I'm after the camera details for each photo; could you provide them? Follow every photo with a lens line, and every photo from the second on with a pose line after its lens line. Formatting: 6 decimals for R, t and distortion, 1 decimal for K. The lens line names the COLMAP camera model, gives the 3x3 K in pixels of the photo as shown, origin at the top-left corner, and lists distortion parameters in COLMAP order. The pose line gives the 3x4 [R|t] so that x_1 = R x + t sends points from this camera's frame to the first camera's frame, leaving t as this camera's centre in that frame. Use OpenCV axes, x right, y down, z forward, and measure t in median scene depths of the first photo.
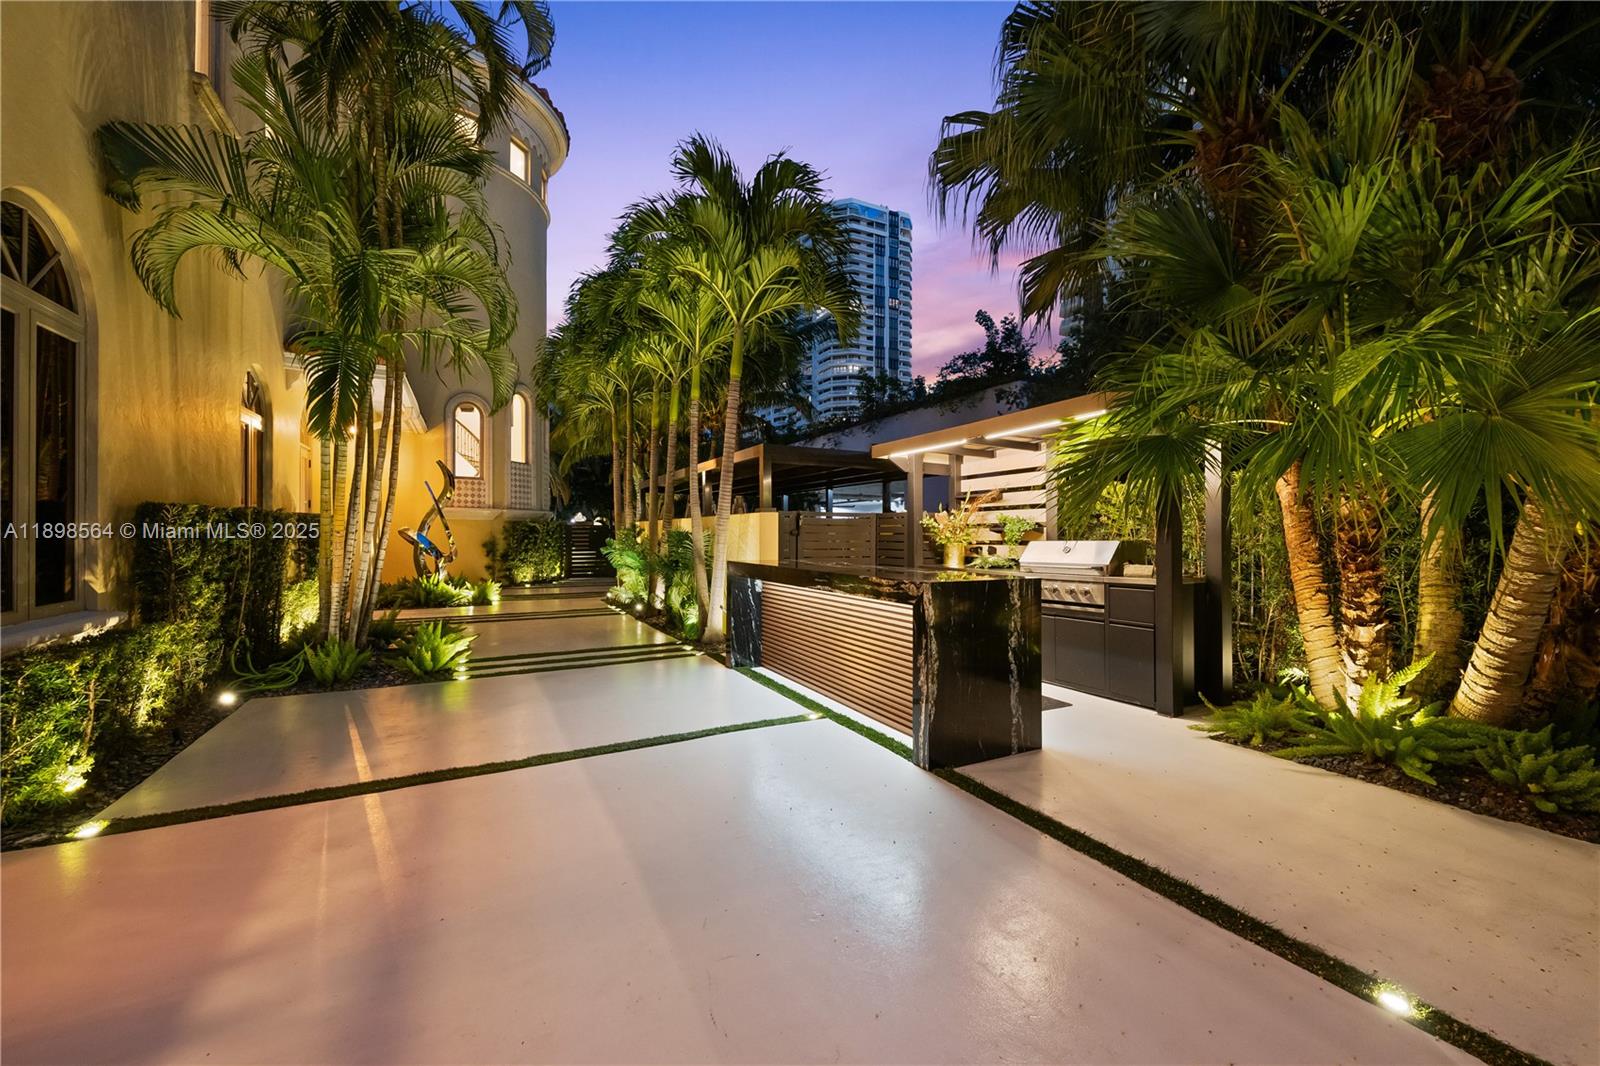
lens RADIAL K [[629.5, 0, 808.0], [0, 629.5, 529.2], [0, 0, 1]] dist [-0.000992, -0.002248]
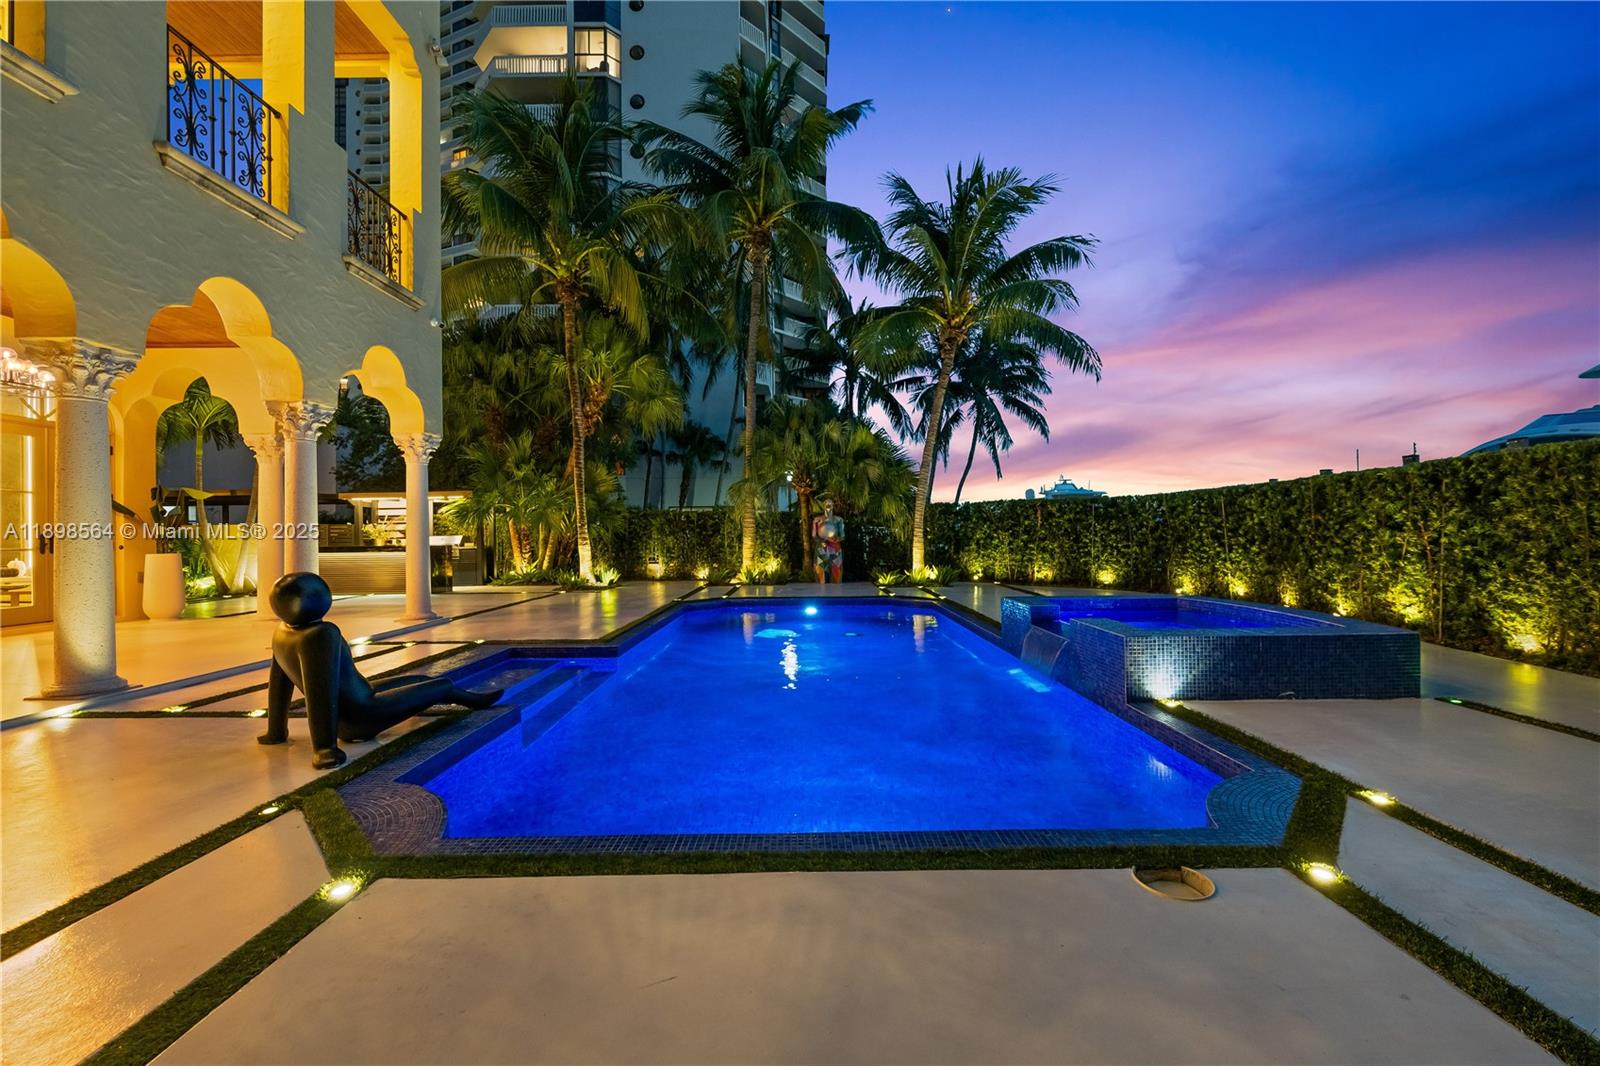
lens RADIAL K [[629.5, 0, 808.3], [0, 629.5, 538.3], [0, 0, 1]] dist [-0.000992, -0.002248]
pose [[0.453858, -0.009647, 0.891022, -1.032852], [0.006880, 0.999950, 0.007322, 0.014477], [-0.891048, 0.002807, 0.453901, -1.329324]]
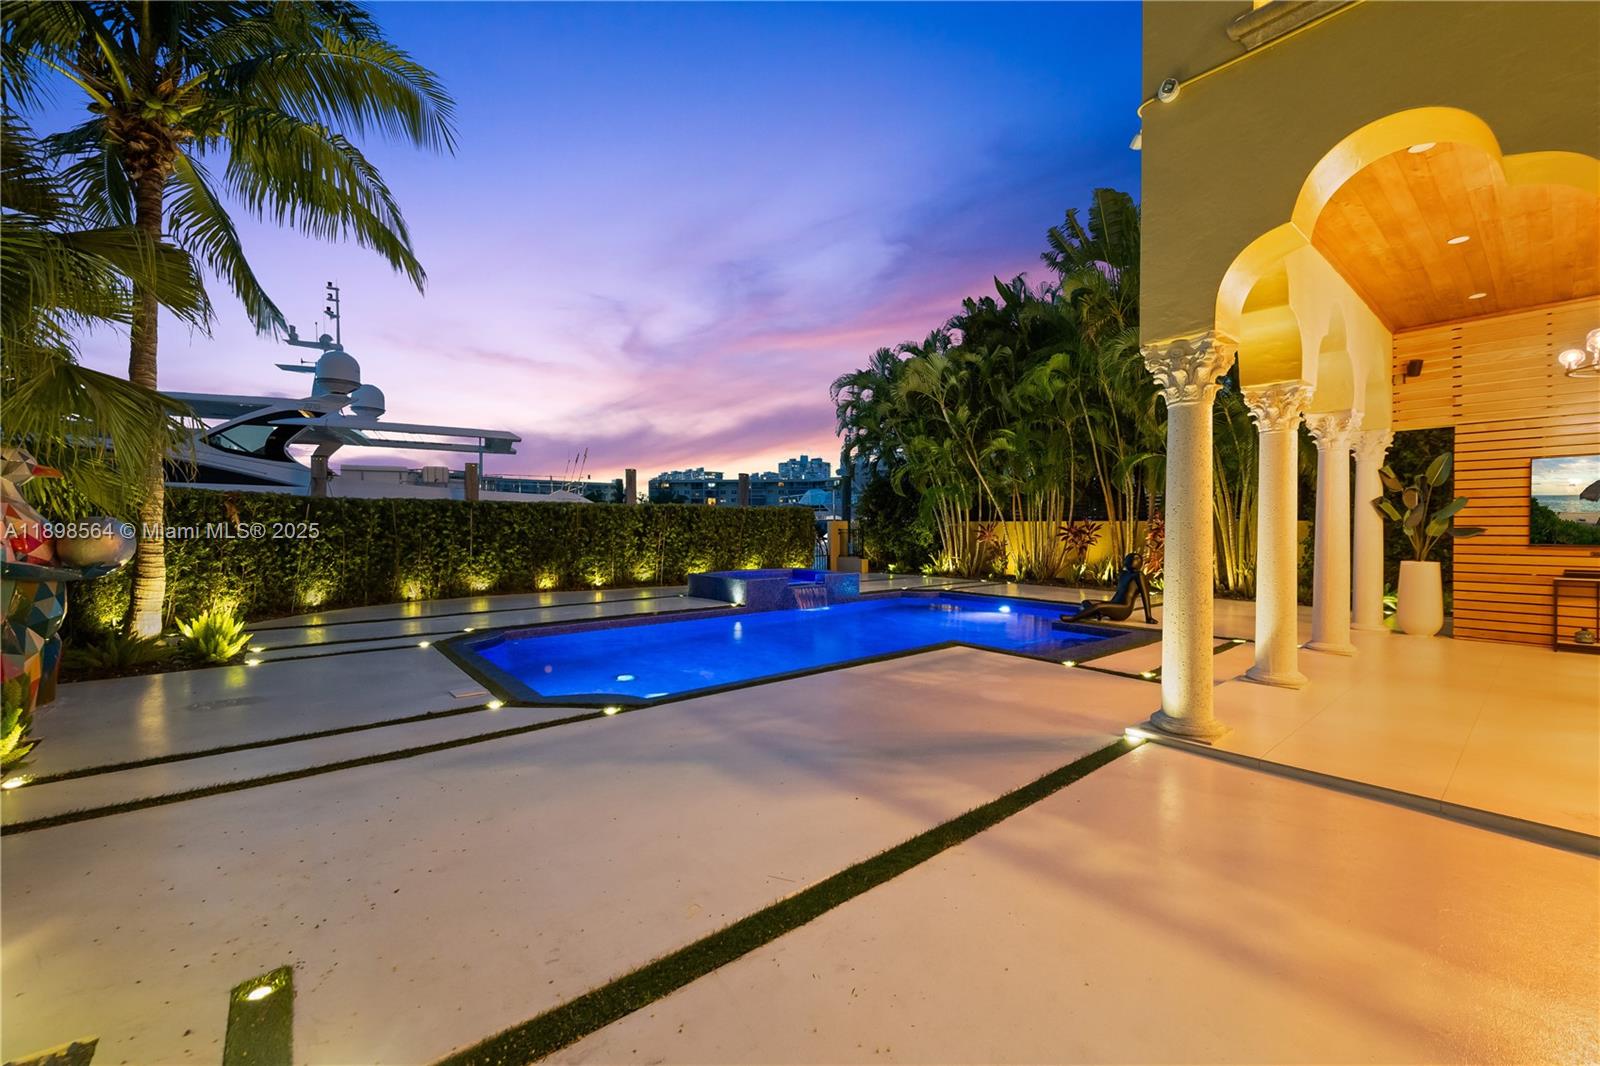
lens RADIAL K [[629.5, 0, 812.6], [0, 629.5, 530.9], [0, 0, 1]] dist [-0.000992, -0.002248]
pose [[-0.972904, 0.000325, -0.231207, 0.172942], [-0.001393, 0.999973, 0.007267, -0.017024], [0.231203, 0.007392, -0.972877, 0.351580]]
